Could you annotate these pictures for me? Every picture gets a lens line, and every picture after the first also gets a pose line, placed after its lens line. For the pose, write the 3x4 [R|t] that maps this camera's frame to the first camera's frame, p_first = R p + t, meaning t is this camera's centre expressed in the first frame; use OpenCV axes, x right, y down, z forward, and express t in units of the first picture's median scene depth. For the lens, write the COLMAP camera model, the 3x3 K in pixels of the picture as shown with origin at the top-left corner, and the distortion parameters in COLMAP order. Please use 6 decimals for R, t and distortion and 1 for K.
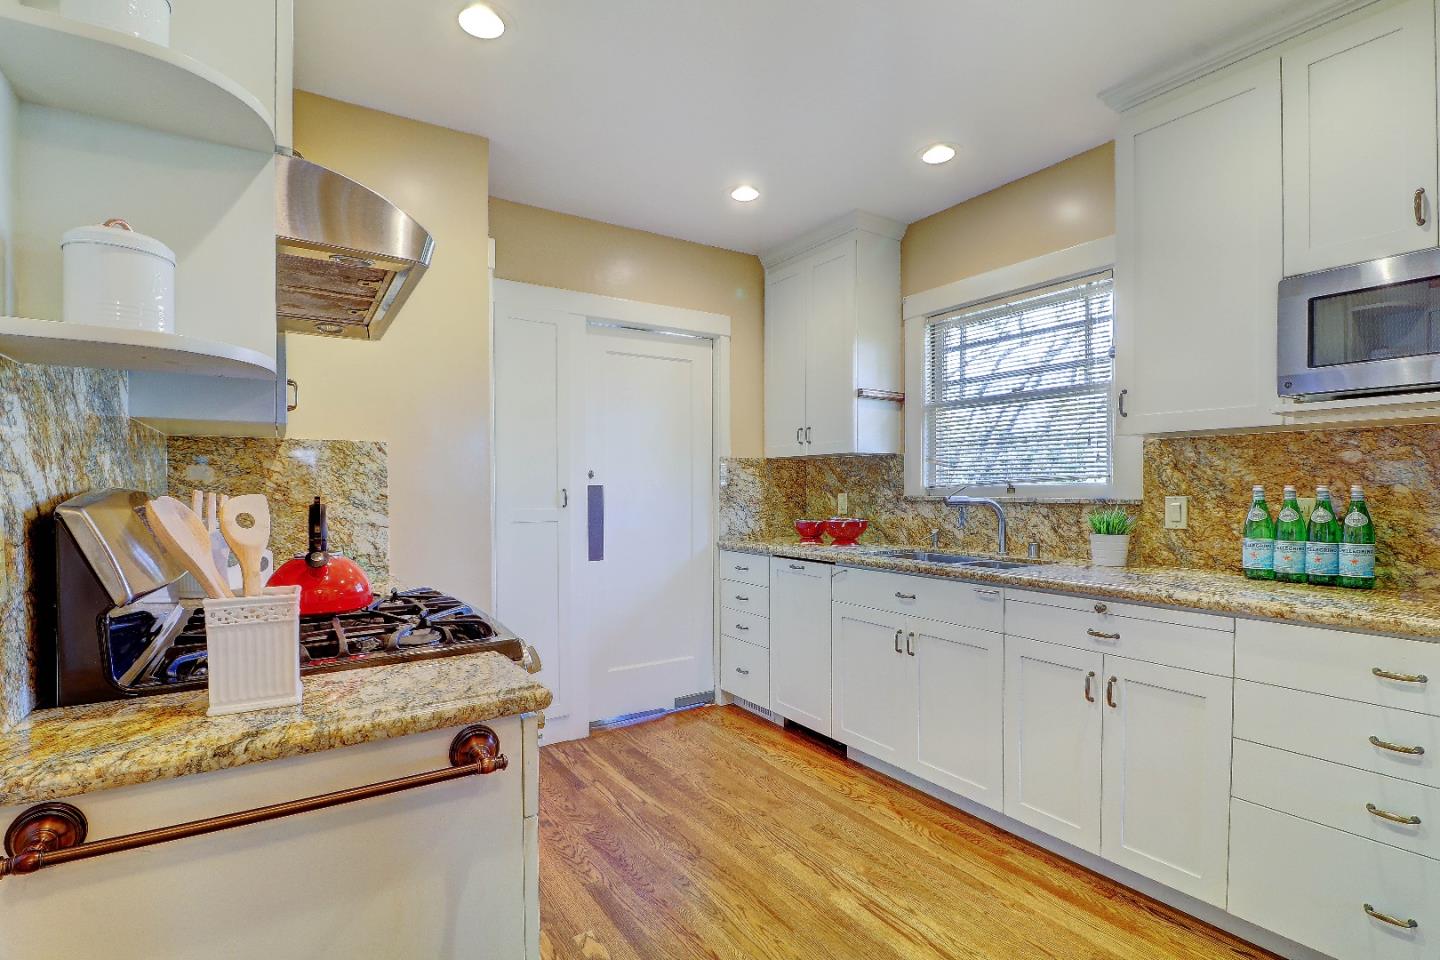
lens RADIAL K [[672.6, 0, 733.9], [0, 672.6, 497.3], [0, 0, 1]] dist [-0.010116, -0.001547]
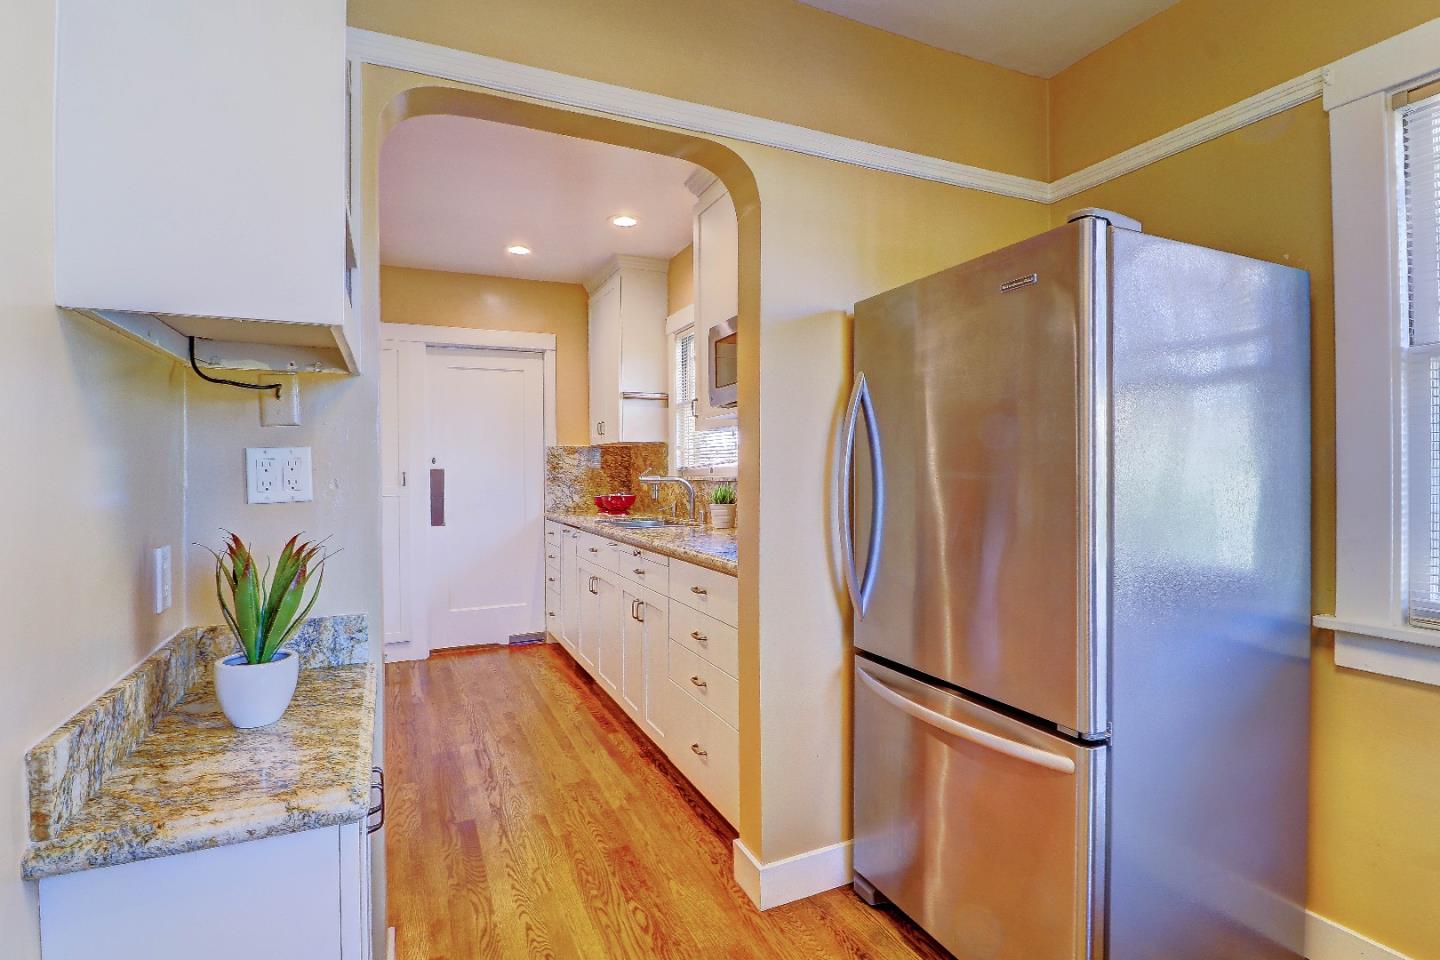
lens RADIAL K [[672.6, 0, 719.8], [0, 672.6, 471.0], [0, 0, 1]] dist [-0.010116, -0.001547]
pose [[0.990780, -0.005189, -0.135384, 0.649500], [0.003707, 0.999930, -0.011196, 0.003951], [0.135432, 0.010591, 0.990730, -0.285234]]
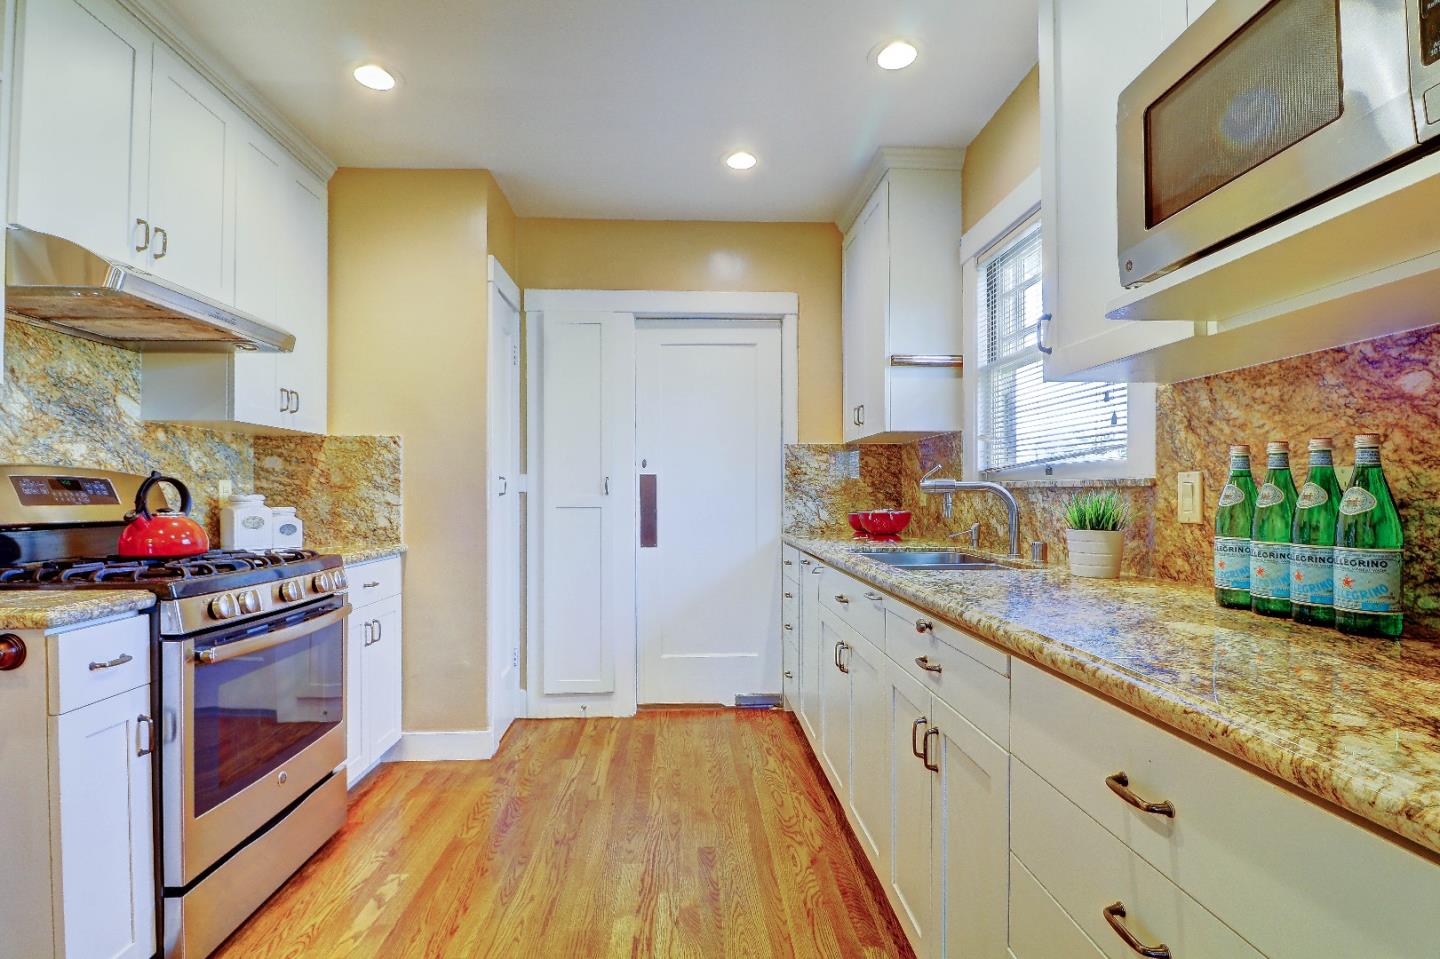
lens RADIAL K [[672.6, 0, 719.6], [0, 672.6, 487.3], [0, 0, 1]] dist [-0.010116, -0.001547]
pose [[0.867254, -0.002043, -0.497862, 0.503040], [-0.006805, 0.999850, -0.015957, 0.022476], [0.497820, 0.017226, 0.867109, 0.198287]]
